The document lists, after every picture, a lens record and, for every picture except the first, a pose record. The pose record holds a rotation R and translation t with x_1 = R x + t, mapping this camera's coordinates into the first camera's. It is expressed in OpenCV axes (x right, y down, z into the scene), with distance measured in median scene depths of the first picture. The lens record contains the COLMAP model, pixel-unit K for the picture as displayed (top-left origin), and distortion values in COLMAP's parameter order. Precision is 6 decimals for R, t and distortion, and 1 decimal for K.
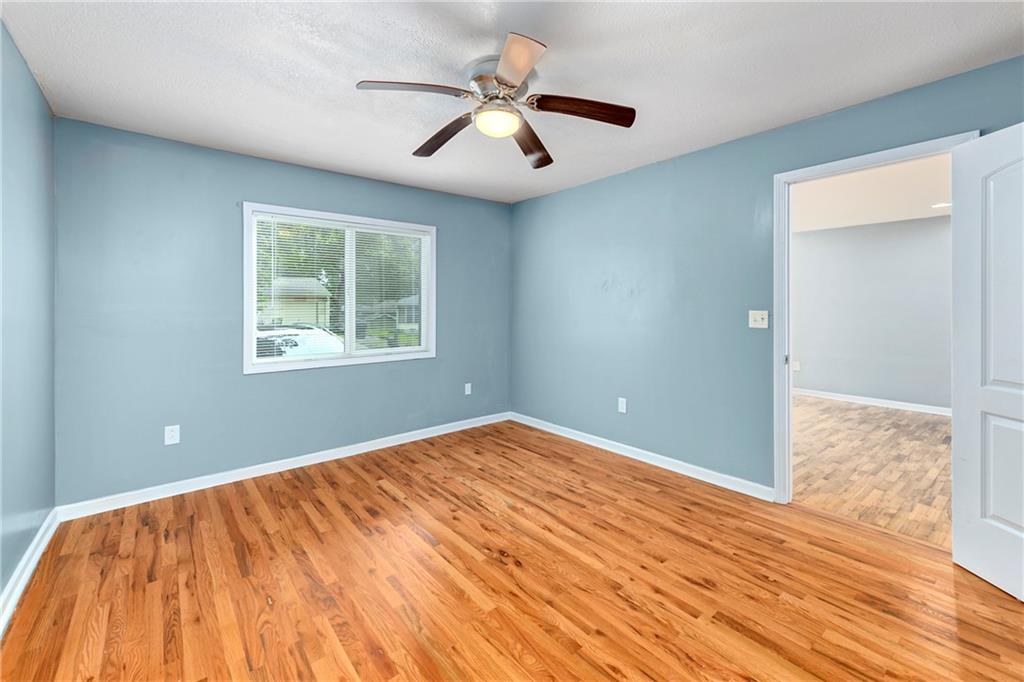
lens RADIAL K [[424.8, 0, 516.9], [0, 424.8, 321.4], [0, 0, 1]] dist [0.012831, -0.004096]
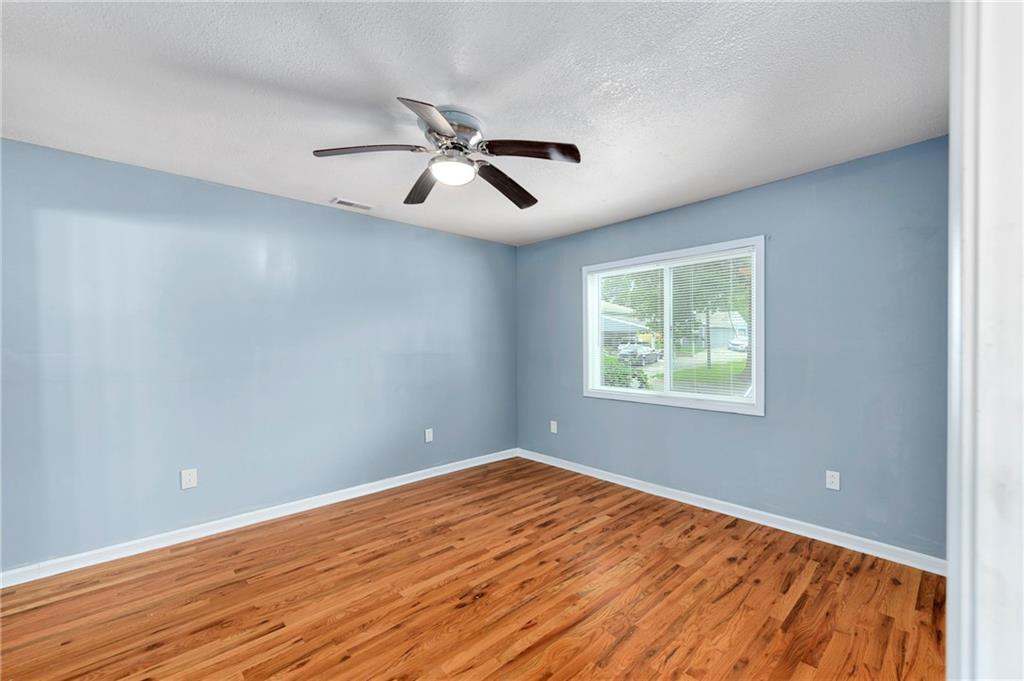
lens RADIAL K [[424.0, 0, 523.2], [0, 424.0, 347.0], [0, 0, 1]] dist [0.012163, -0.004503]
pose [[0.052329, 0.009699, -0.998583, 0.806616], [-0.033206, 0.999417, 0.007966, -0.037836], [0.998078, 0.032742, 0.052621, 0.870267]]
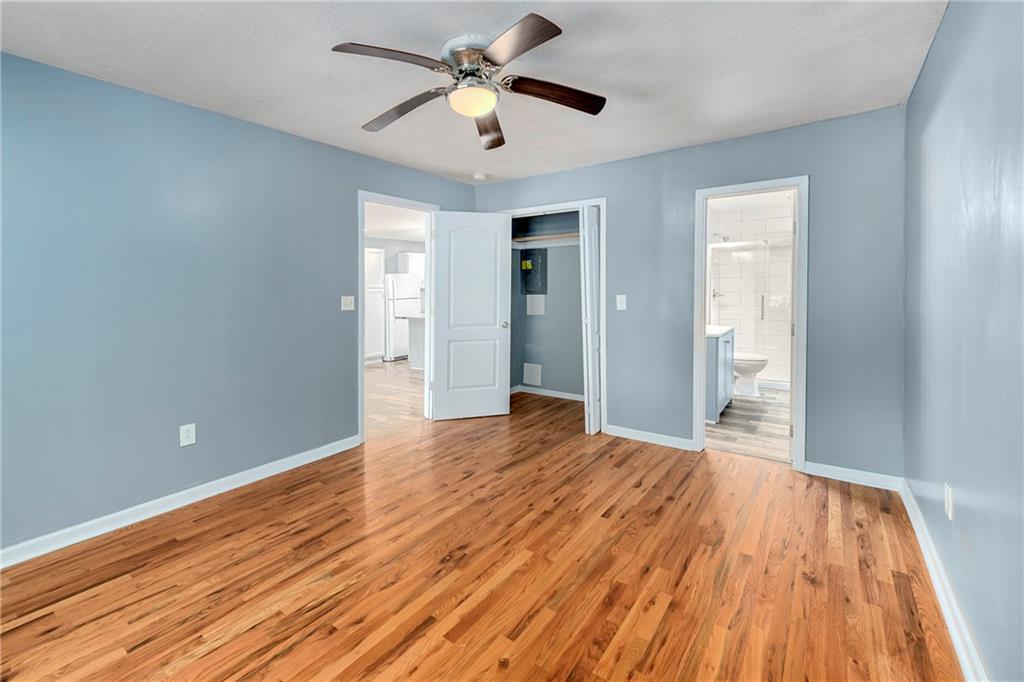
lens RADIAL K [[424.8, 0, 516.9], [0, 424.8, 321.4], [0, 0, 1]] dist [0.012831, -0.004096]
pose [[-0.240741, -0.064246, 0.968461, -0.782043], [0.047374, 0.995840, 0.077838, -0.026984], [-0.969432, 0.064619, -0.236696, 0.874845]]
